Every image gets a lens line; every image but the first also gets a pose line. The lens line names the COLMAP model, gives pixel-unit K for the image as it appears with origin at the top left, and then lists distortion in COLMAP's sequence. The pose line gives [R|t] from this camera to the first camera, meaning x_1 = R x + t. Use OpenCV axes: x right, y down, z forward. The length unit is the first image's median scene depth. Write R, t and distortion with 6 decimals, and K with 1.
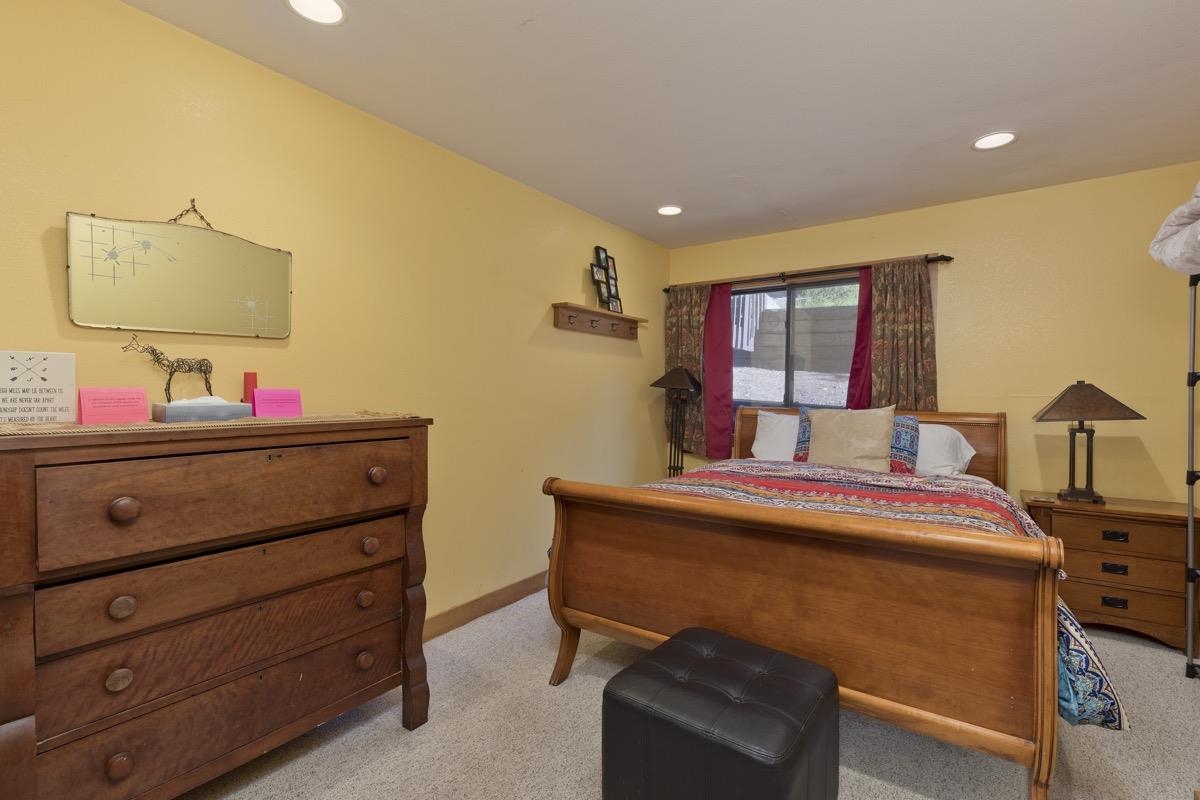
lens RADIAL K [[546.9, 0, 600.0], [0, 546.9, 400.0], [0, 0, 1]] dist [0.000256, 0.000110]
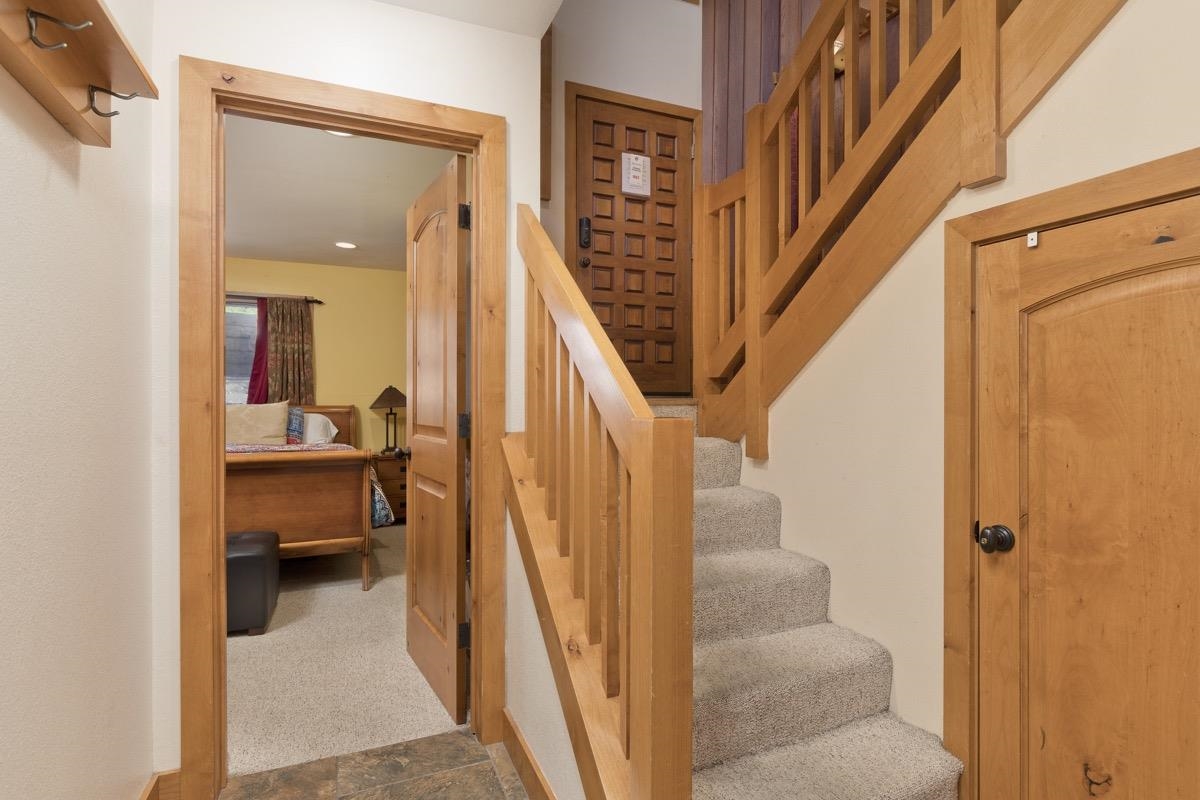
lens RADIAL K [[598.7, 0, 600.0], [0, 598.7, 400.0], [0, 0, 1]] dist [0.001892, 0.000316]
pose [[0.522634, -0.005440, 0.852540, -0.352559], [0.008332, 0.999964, 0.001273, 0.011336], [-0.852516, 0.006438, 0.522661, -0.494770]]
